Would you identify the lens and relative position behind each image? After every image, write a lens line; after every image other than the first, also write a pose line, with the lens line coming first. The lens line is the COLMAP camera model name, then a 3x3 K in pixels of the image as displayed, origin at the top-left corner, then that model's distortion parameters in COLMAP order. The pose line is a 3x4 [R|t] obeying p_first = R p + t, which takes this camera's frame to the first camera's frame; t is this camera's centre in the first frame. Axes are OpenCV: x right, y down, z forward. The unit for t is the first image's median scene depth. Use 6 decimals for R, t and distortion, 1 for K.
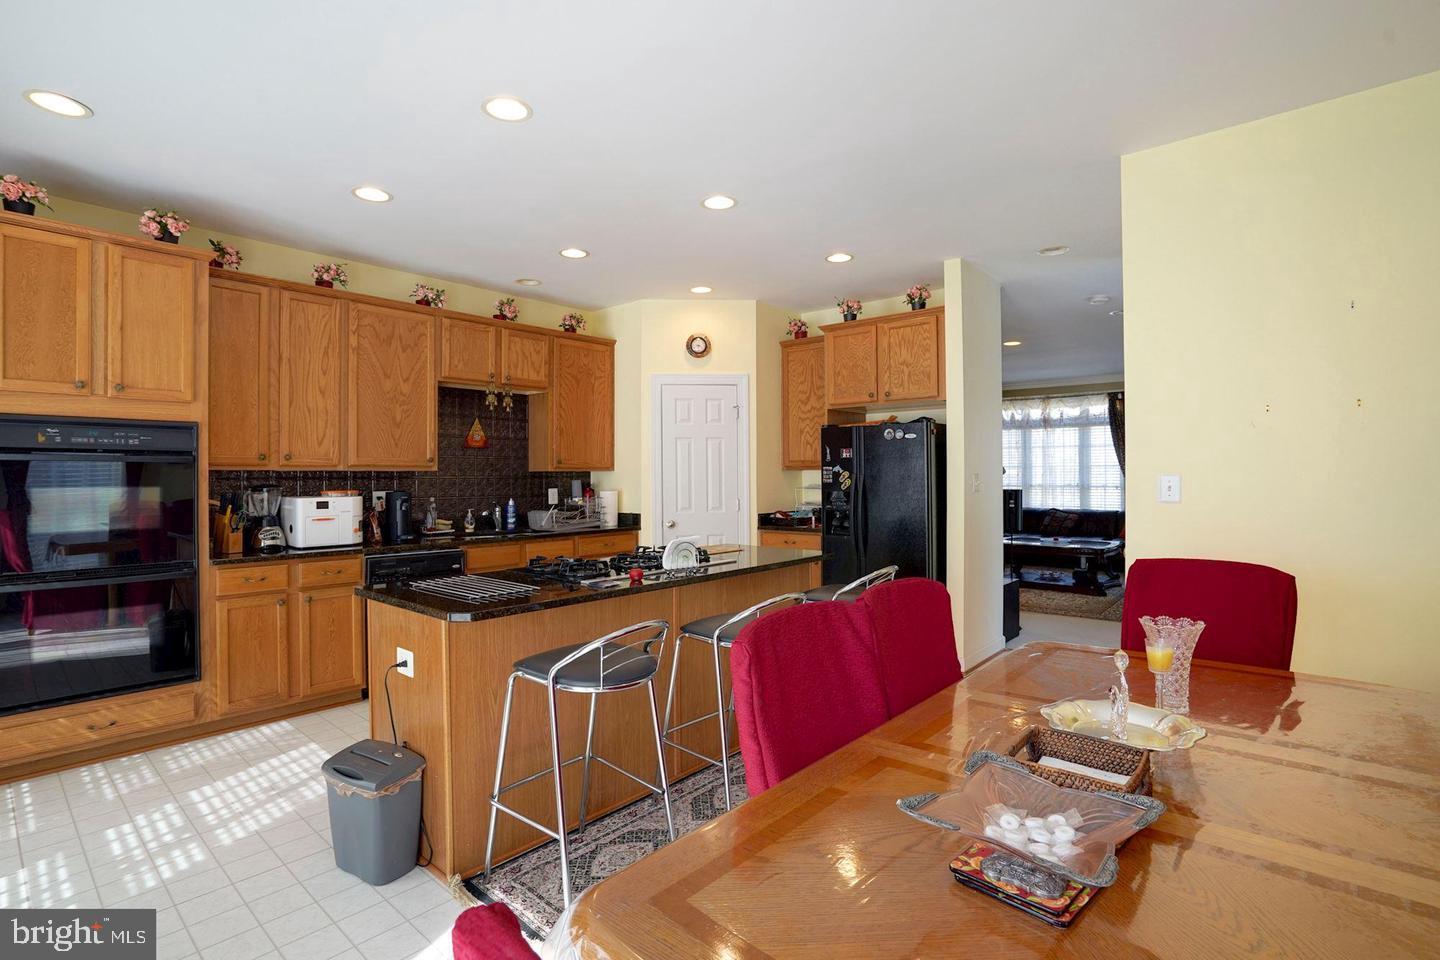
lens RADIAL K [[695.0, 0, 722.5], [0, 695.0, 469.2], [0, 0, 1]] dist [-0.044400, 0.016837]
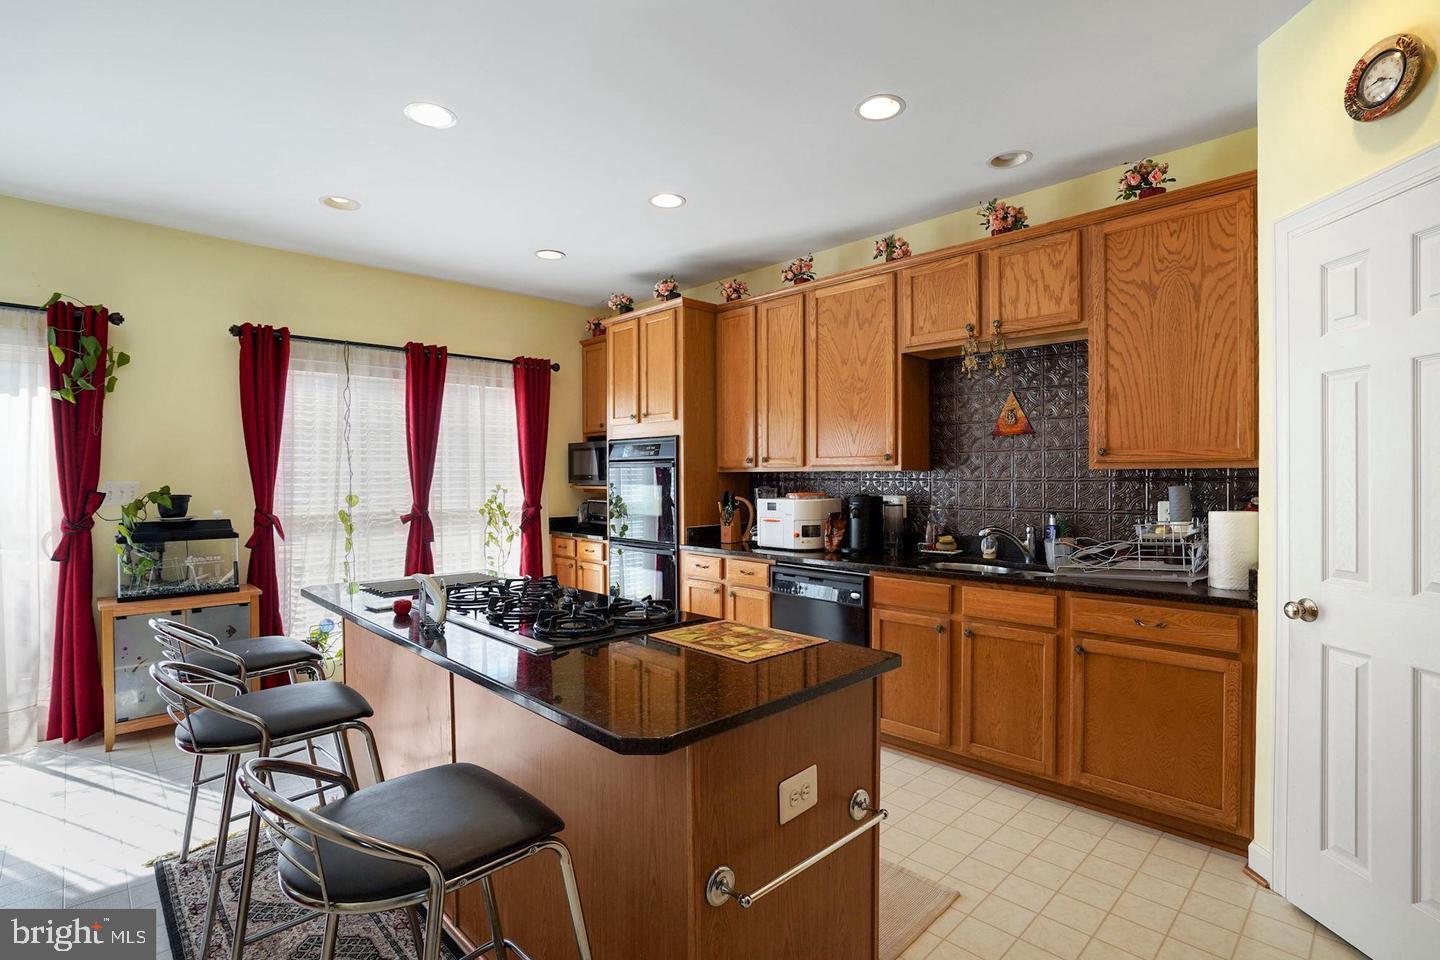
lens RADIAL K [[695.0, 0, 729.4], [0, 695.0, 479.6], [0, 0, 1]] dist [-0.044400, 0.016837]
pose [[-0.086242, 0.006237, -0.996255, 0.383212], [0.009918, 0.999936, 0.005401, 0.006274], [0.996225, -0.009415, -0.086298, 0.896144]]
